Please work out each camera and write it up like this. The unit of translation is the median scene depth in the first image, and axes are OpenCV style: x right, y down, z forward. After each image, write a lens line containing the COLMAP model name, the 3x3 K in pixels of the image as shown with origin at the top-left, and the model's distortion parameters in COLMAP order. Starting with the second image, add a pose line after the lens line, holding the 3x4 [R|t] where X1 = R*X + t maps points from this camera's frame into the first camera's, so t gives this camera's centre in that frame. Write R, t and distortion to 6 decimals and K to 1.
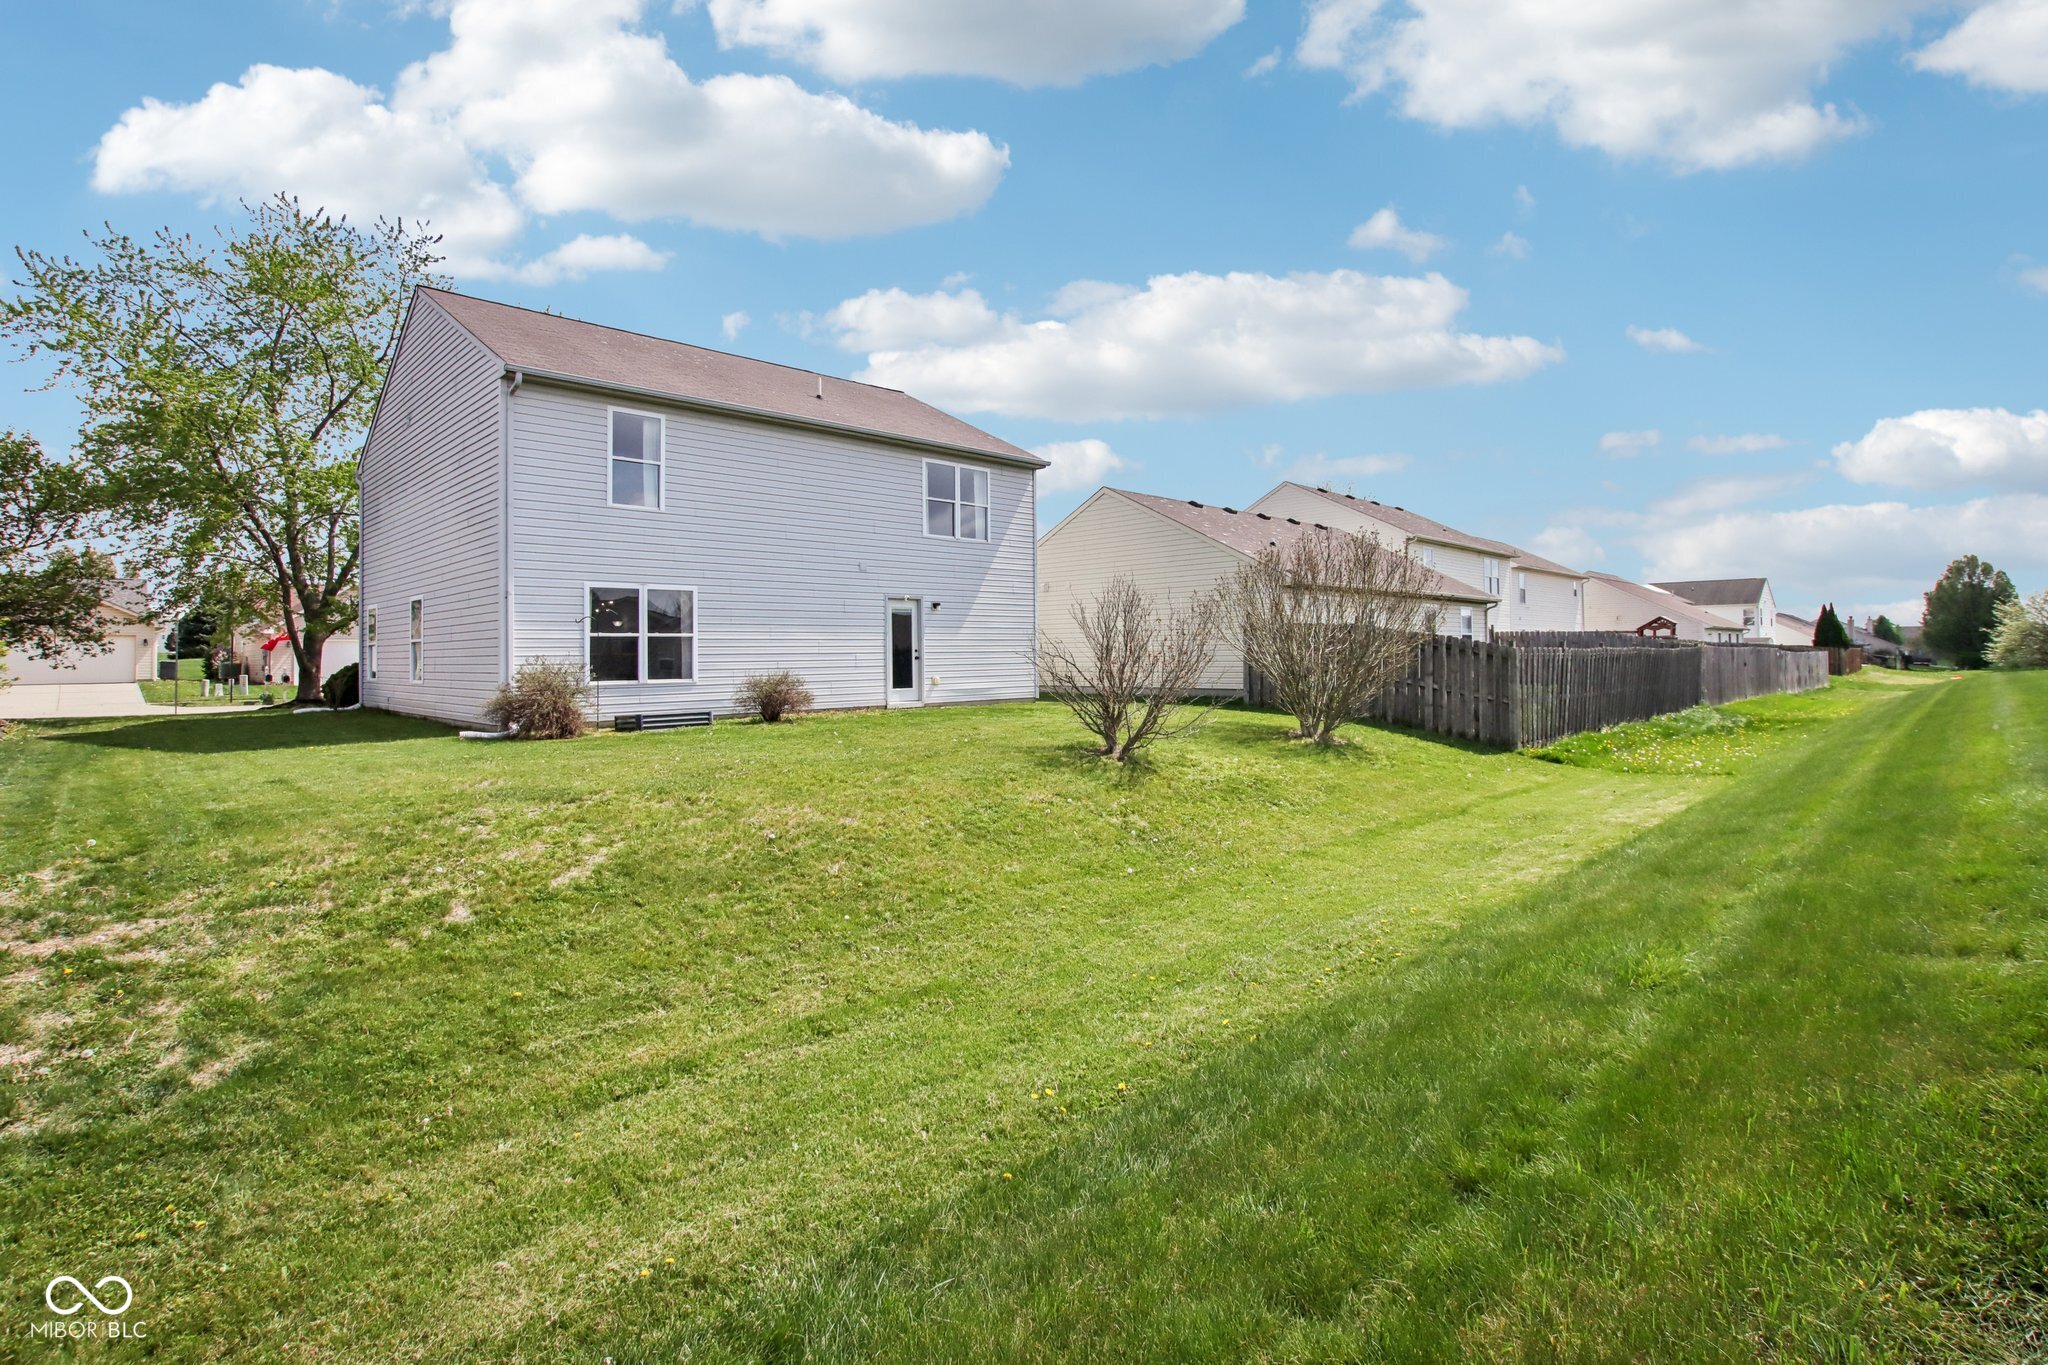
lens RADIAL K [[946.8, 0, 1024.0], [0, 946.8, 682.5], [0, 0, 1]] dist [-0.002317, 0.000398]
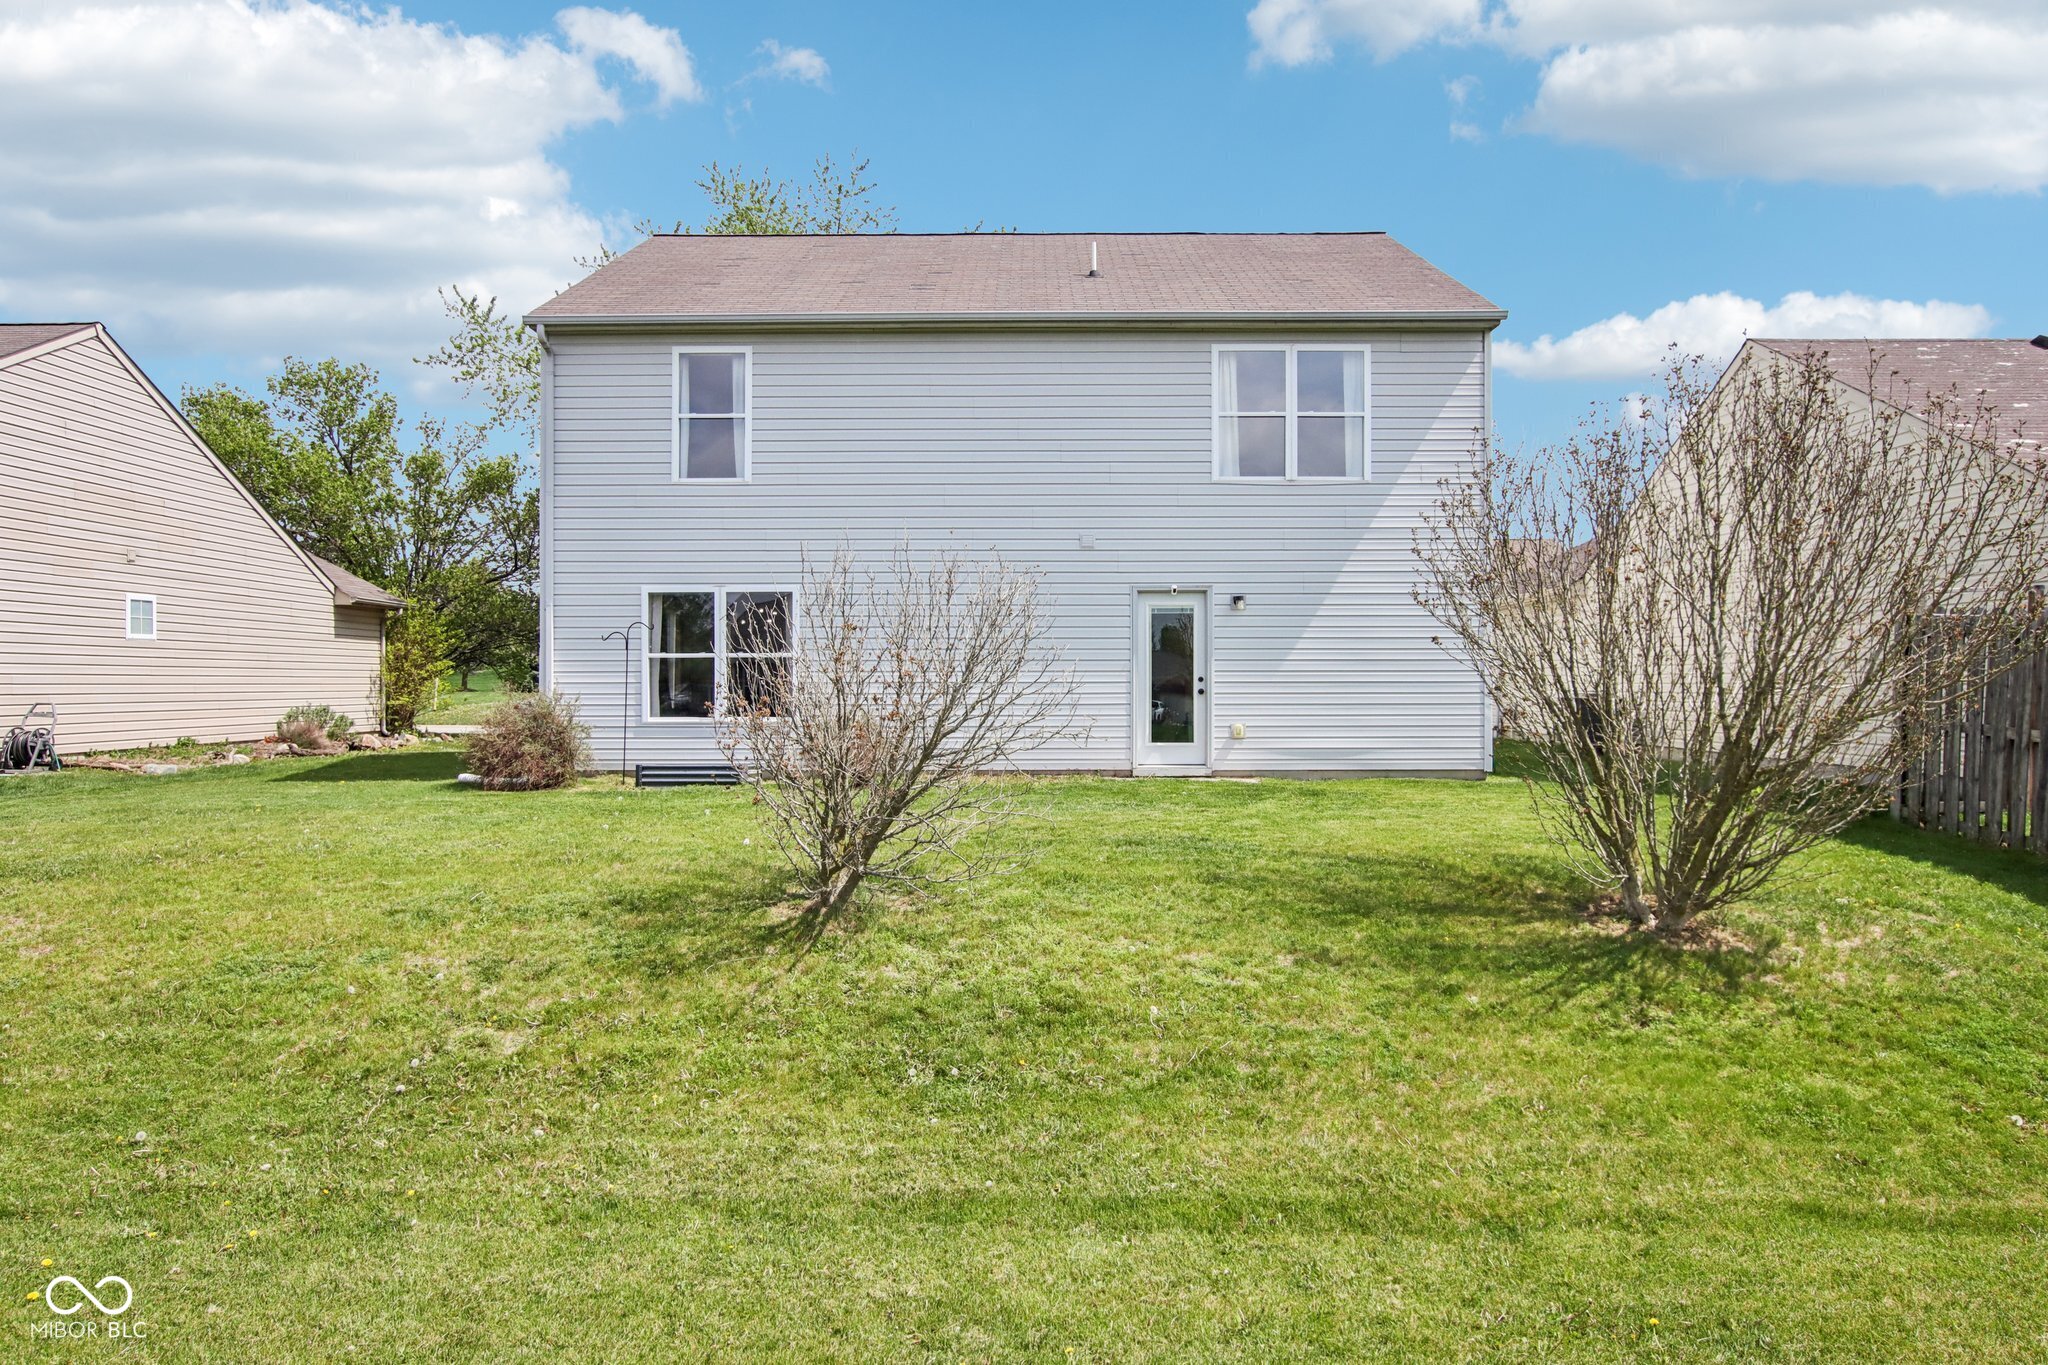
lens RADIAL K [[1349.5, 0, 1025.9], [0, 1349.5, 736.6], [0, 0, 1]] dist [-0.003760, -0.001082]
pose [[0.723107, 0.029762, -0.690095, 0.389369], [-0.027119, 0.999524, 0.014690, -0.007584], [0.690204, 0.008092, 0.723570, 0.331744]]
